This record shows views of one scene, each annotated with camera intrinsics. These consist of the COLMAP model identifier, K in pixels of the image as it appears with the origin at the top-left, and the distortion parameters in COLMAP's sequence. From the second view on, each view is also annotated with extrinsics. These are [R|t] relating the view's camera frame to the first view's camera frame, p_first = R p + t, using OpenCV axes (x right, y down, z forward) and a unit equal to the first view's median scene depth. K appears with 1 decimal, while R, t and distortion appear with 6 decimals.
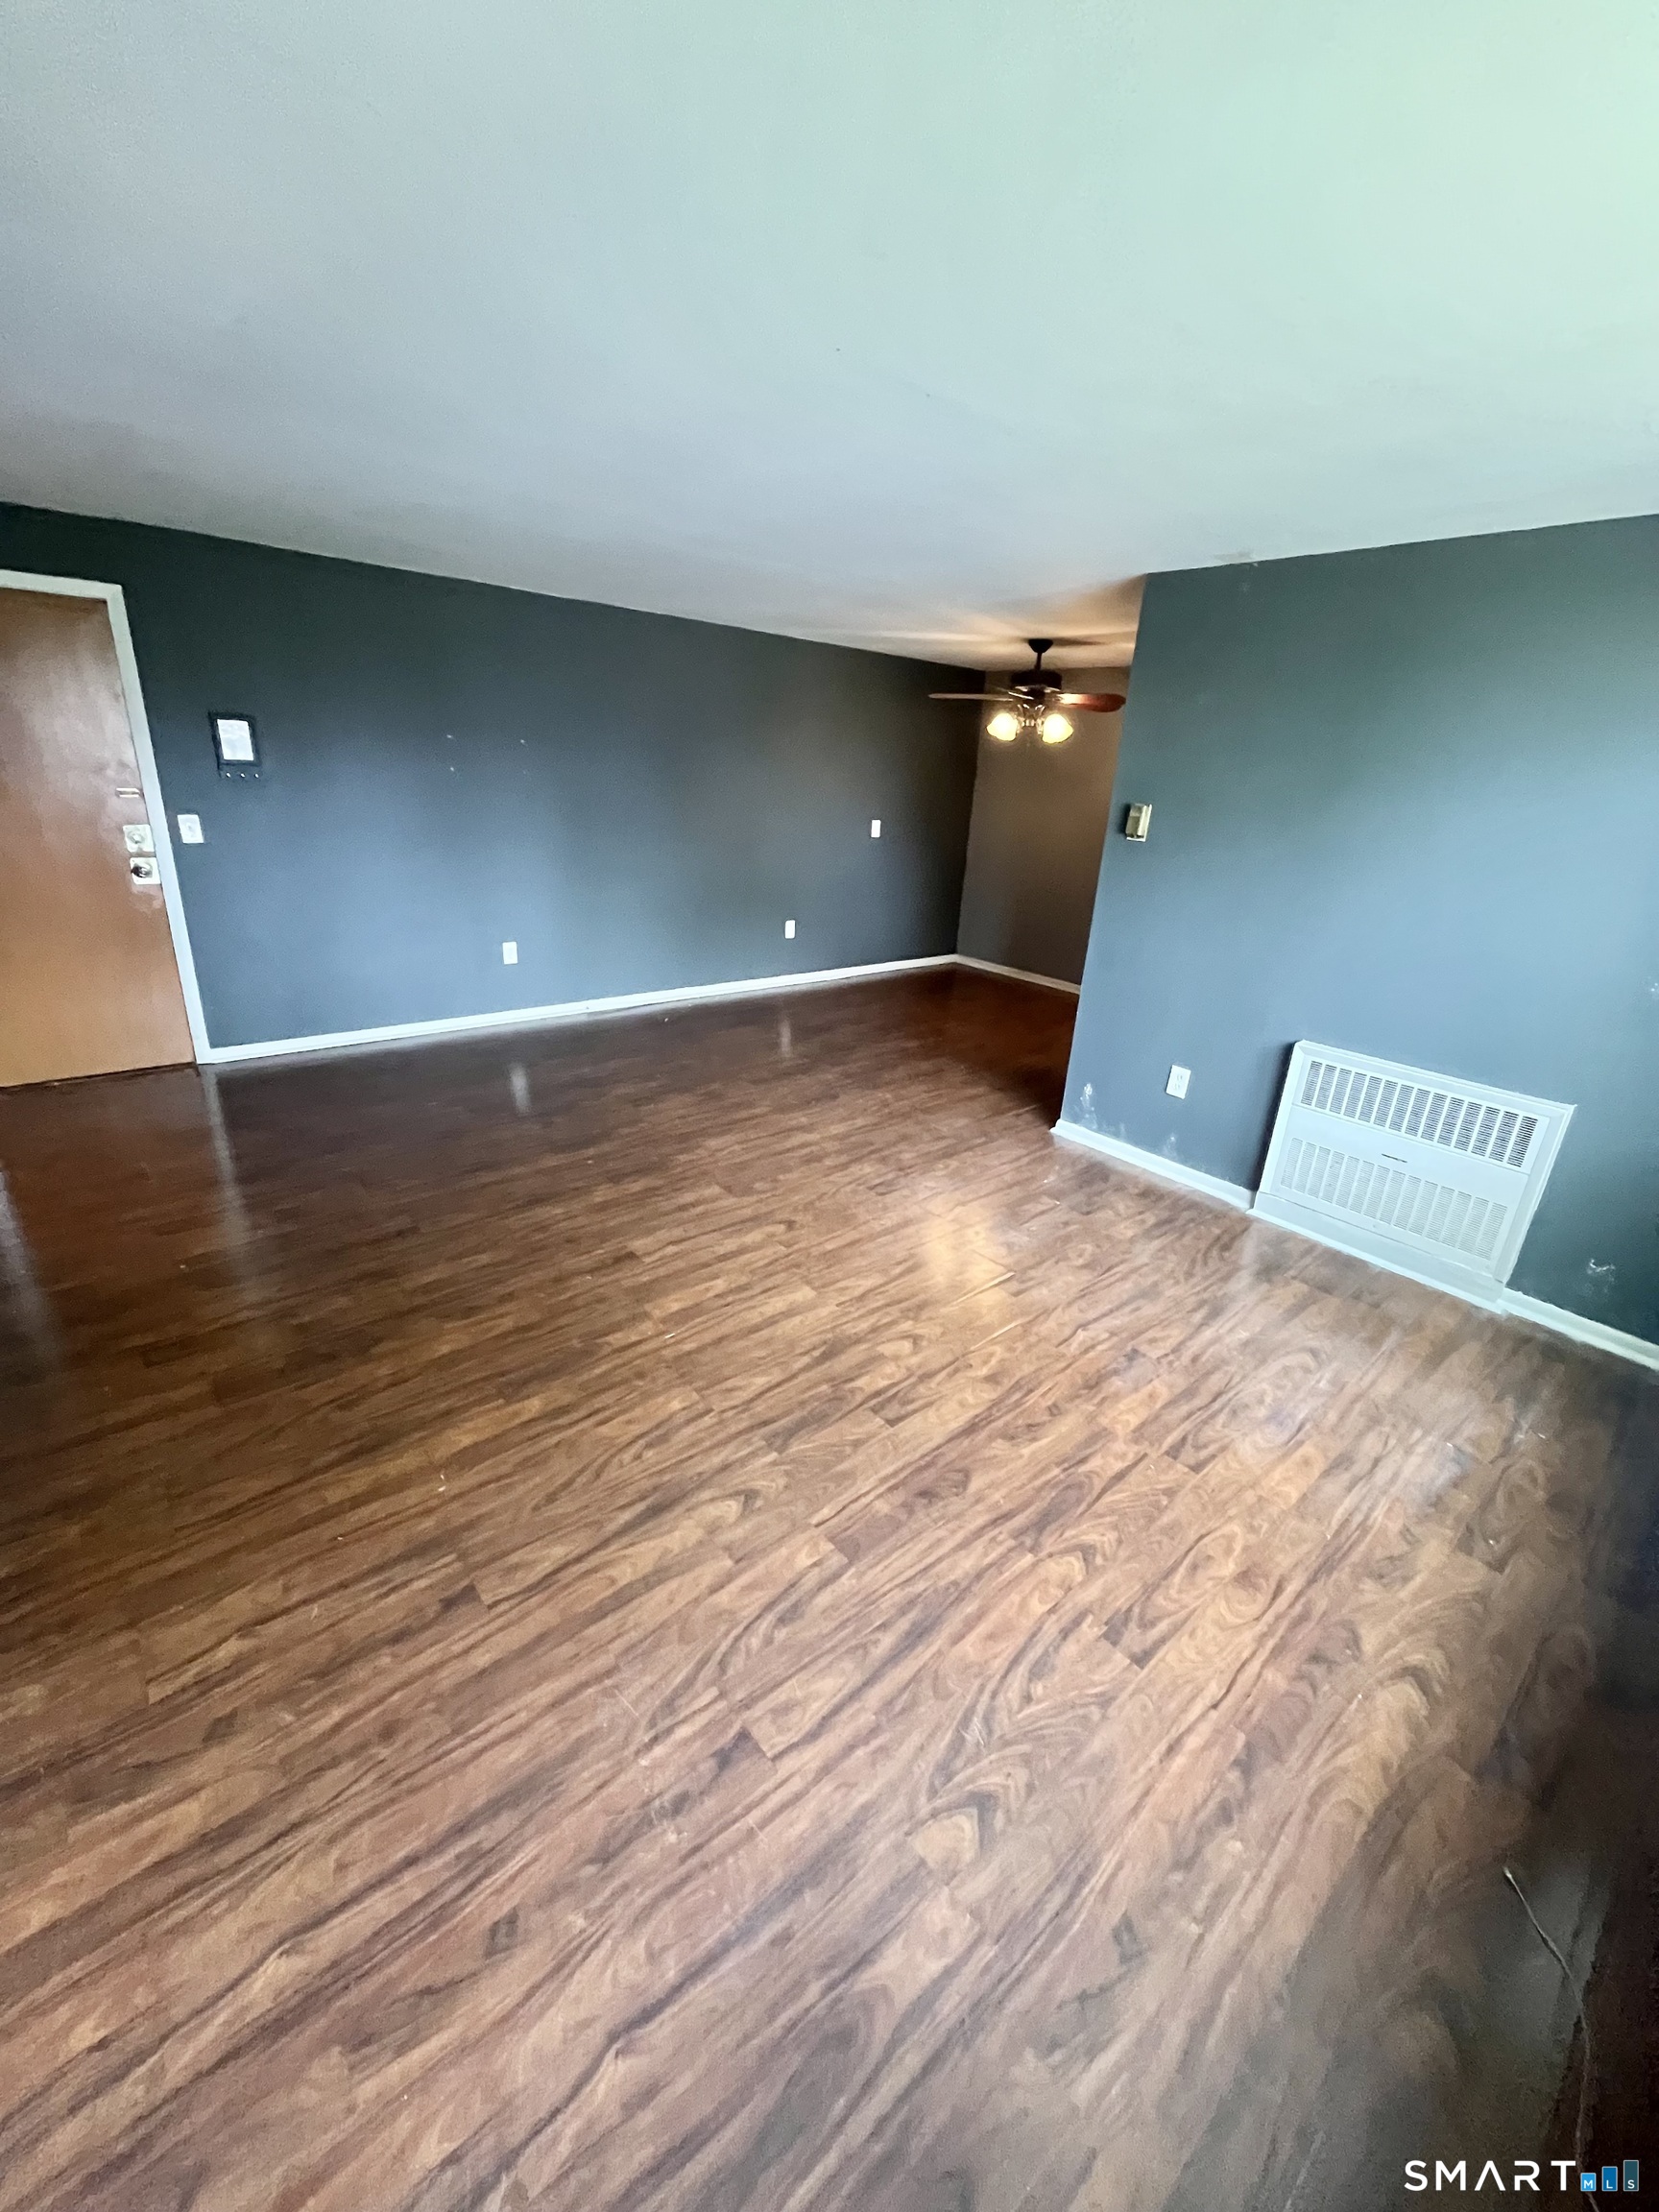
lens RADIAL K [[894.0, 0, 826.6], [0, 894.0, 1101.9], [0, 0, 1]] dist [-0.002490, -0.000299]
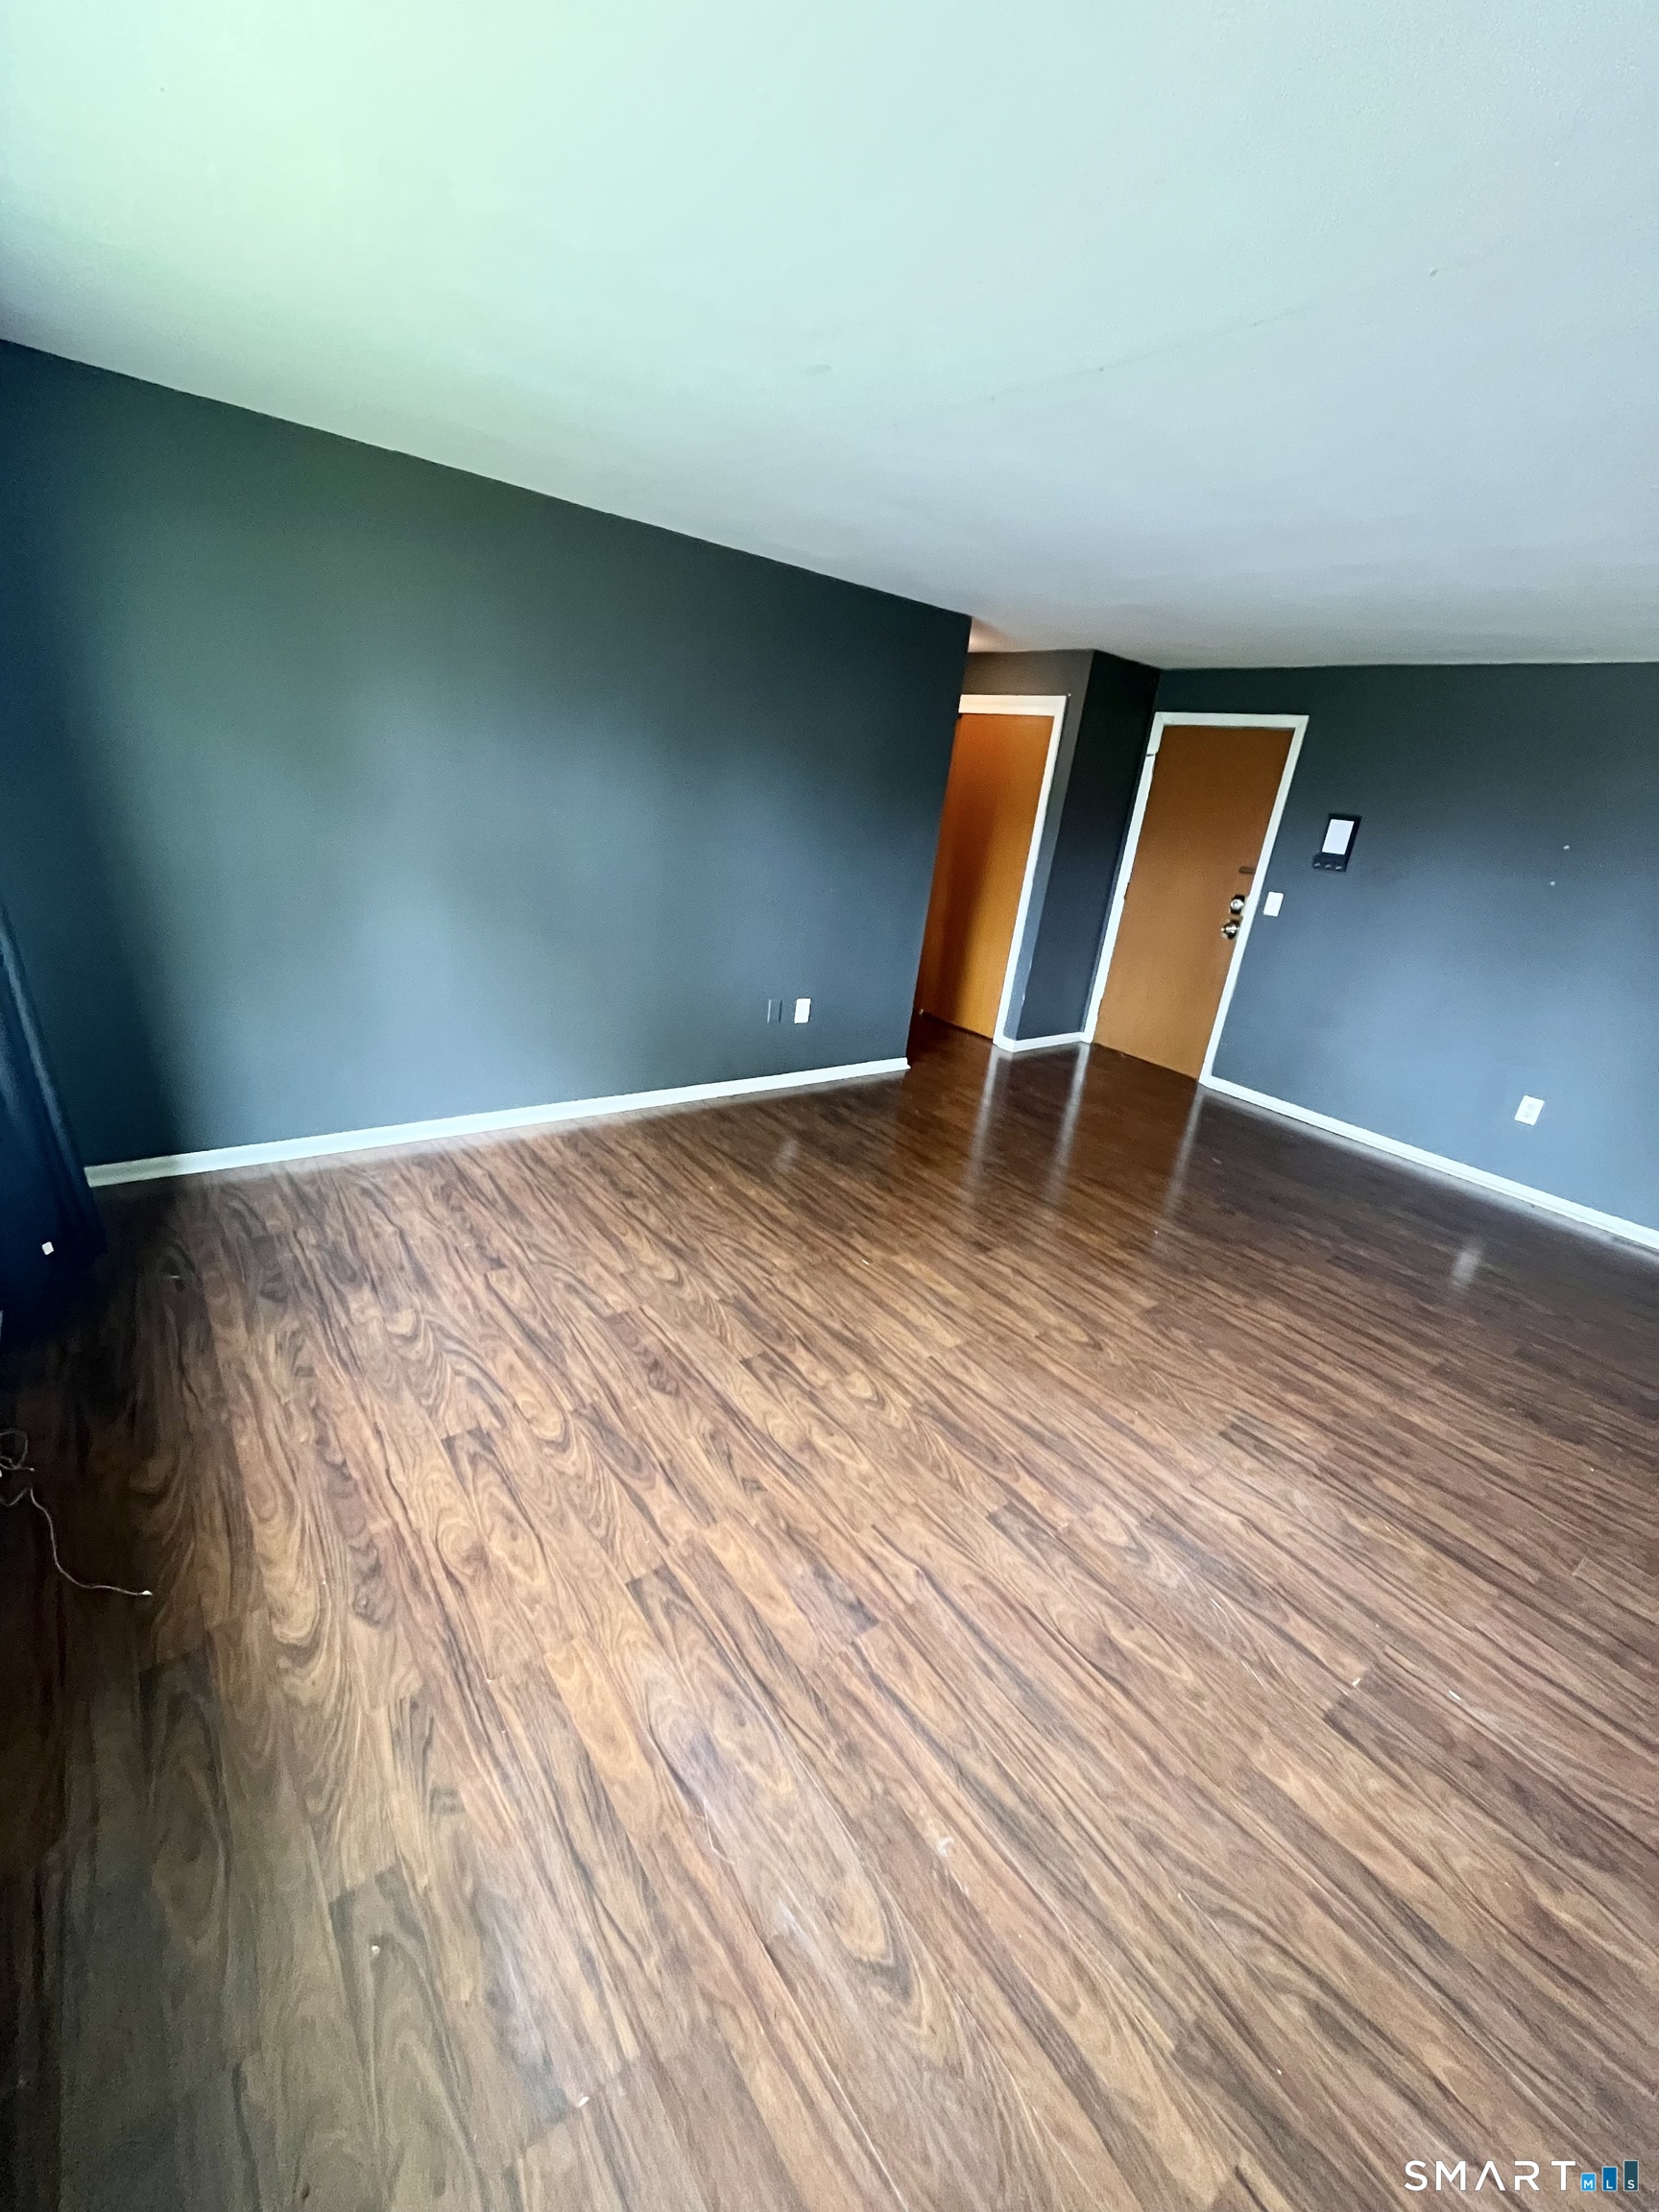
lens RADIAL K [[894.0, 0, 826.6], [0, 894.0, 1101.9], [0, 0, 1]] dist [-0.002490, -0.000299]
pose [[-0.055215, 0.285983, -0.956643, 1.003914], [-0.455955, 0.845152, 0.278970, -0.249893], [0.888289, 0.451589, 0.083731, 0.852167]]
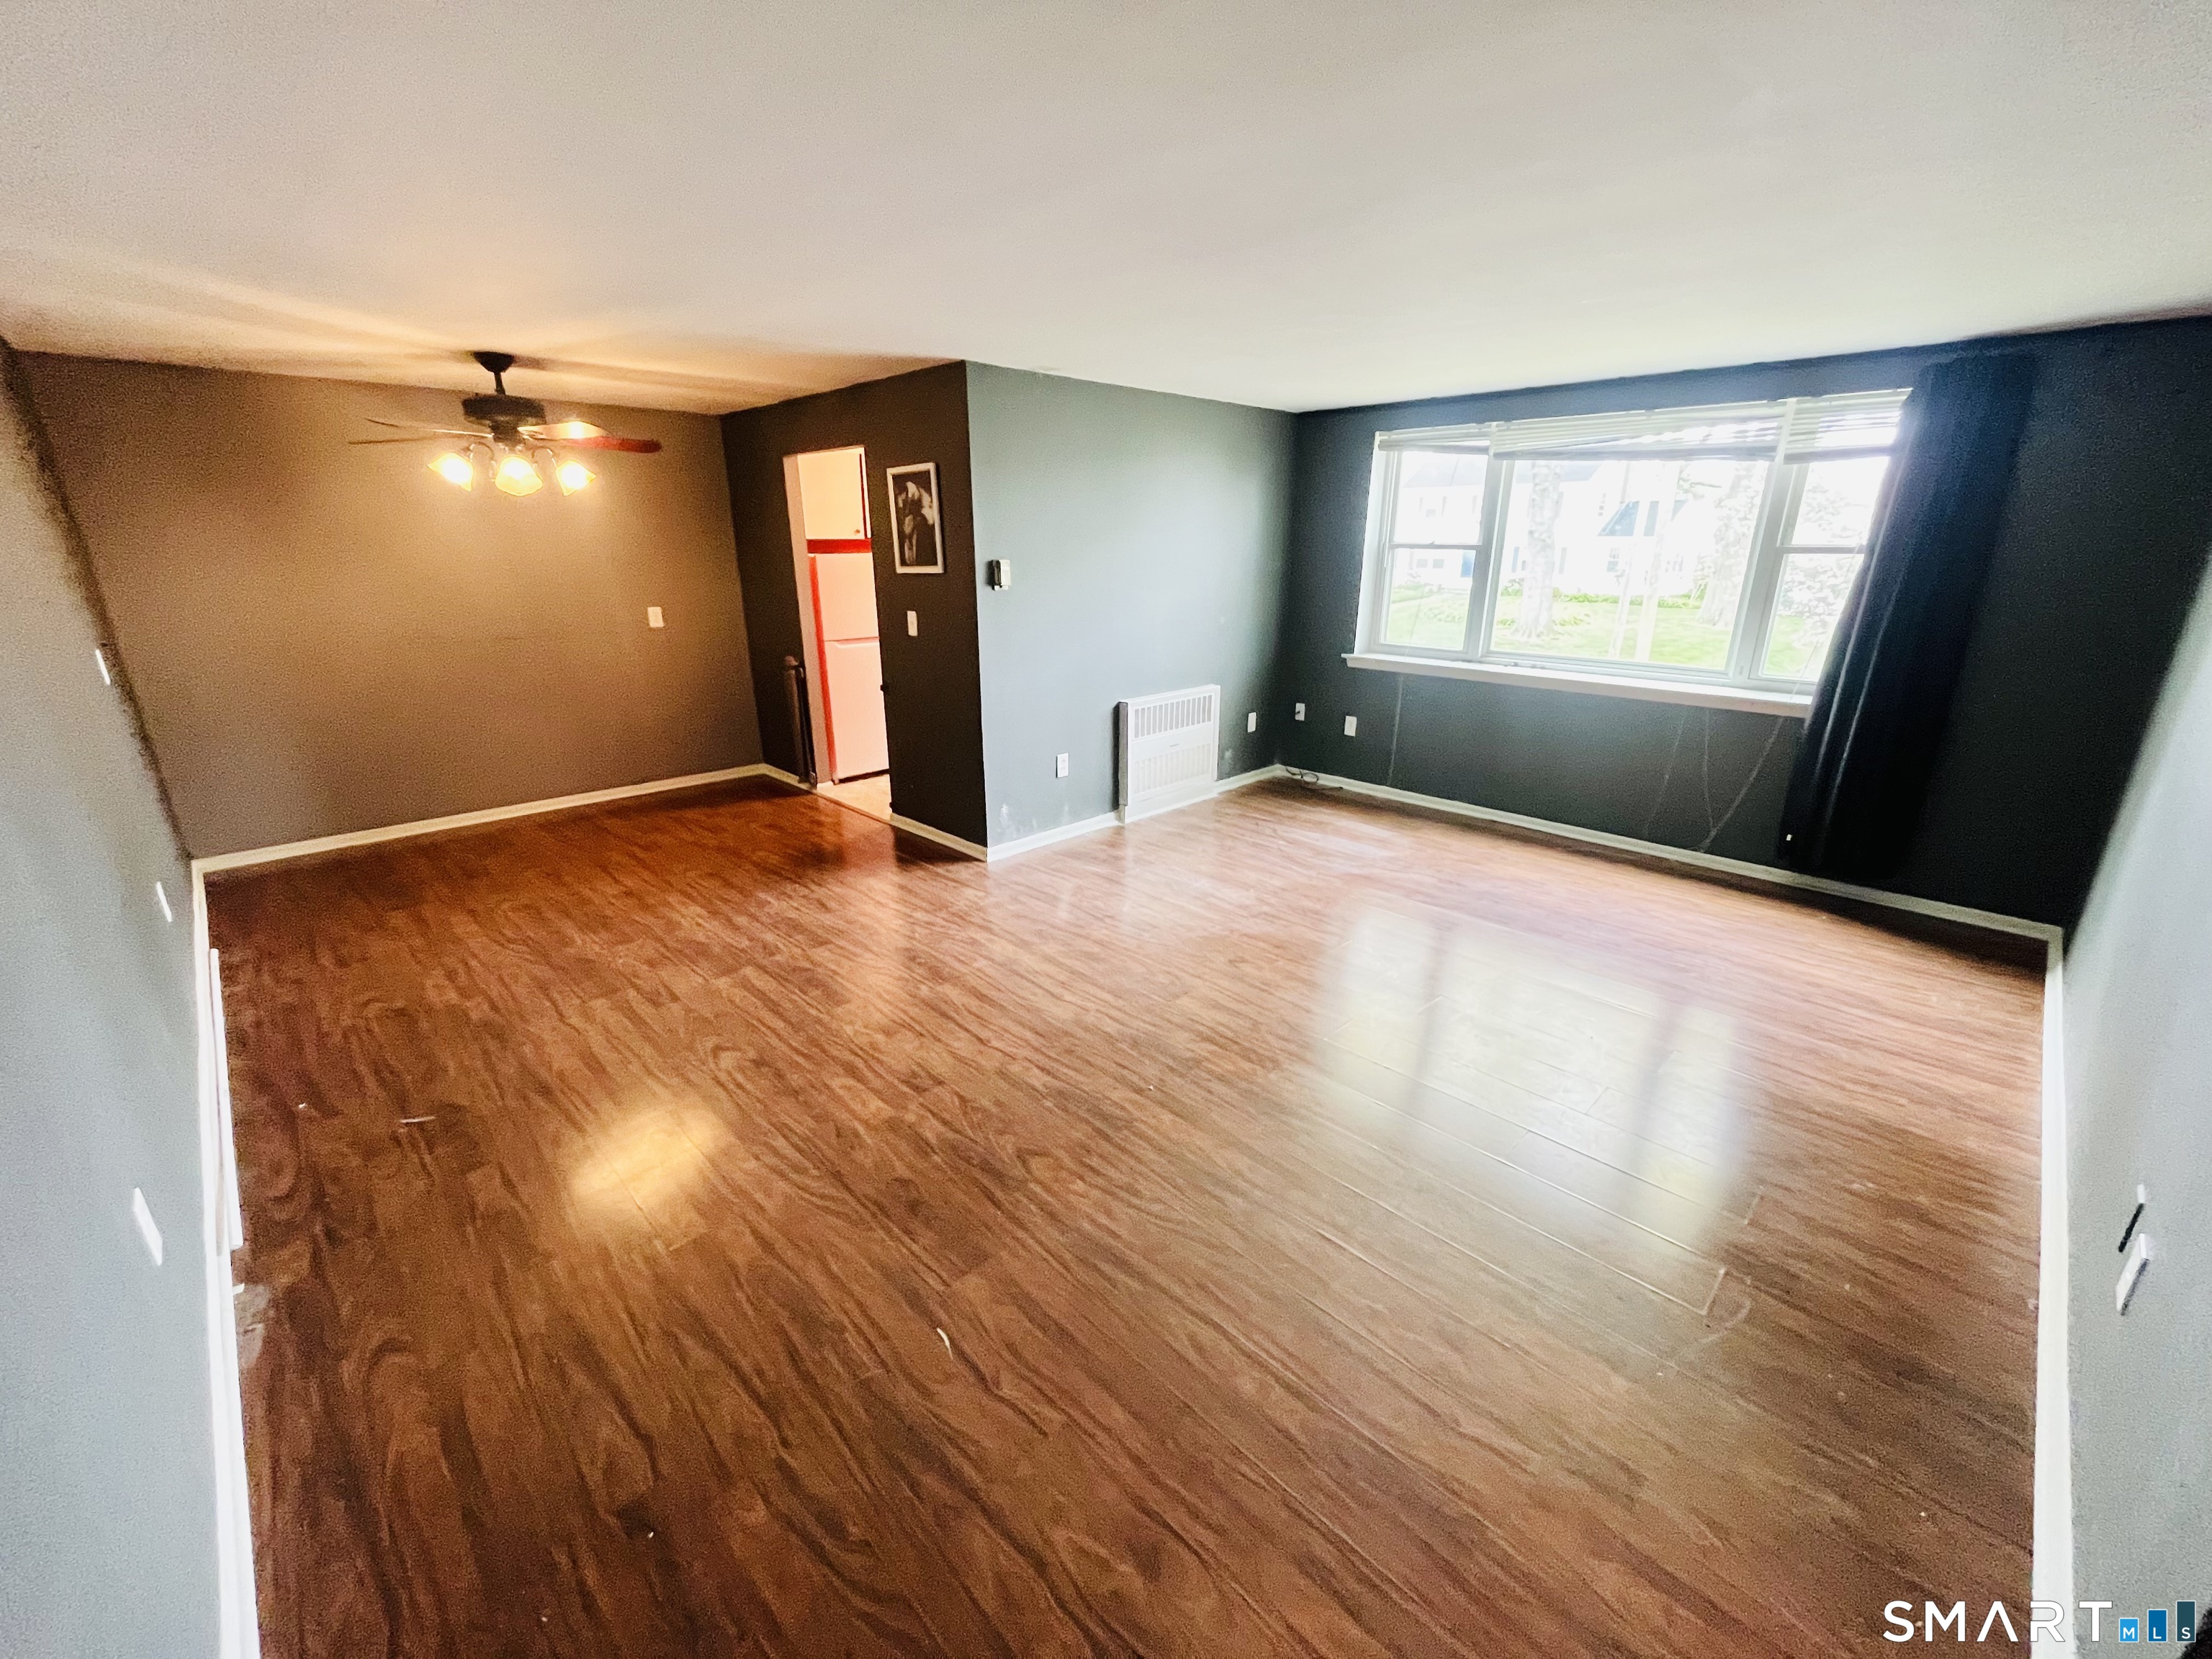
lens RADIAL K [[894.0, 0, 1103.2], [0, 894.0, 831.1], [0, 0, 1]] dist [-0.002490, -0.000299]
pose [[-0.061058, -0.366054, 0.928588, -1.385844], [0.348840, 0.863831, 0.363464, -0.637765], [-0.935191, 0.346121, 0.074951, 1.431543]]
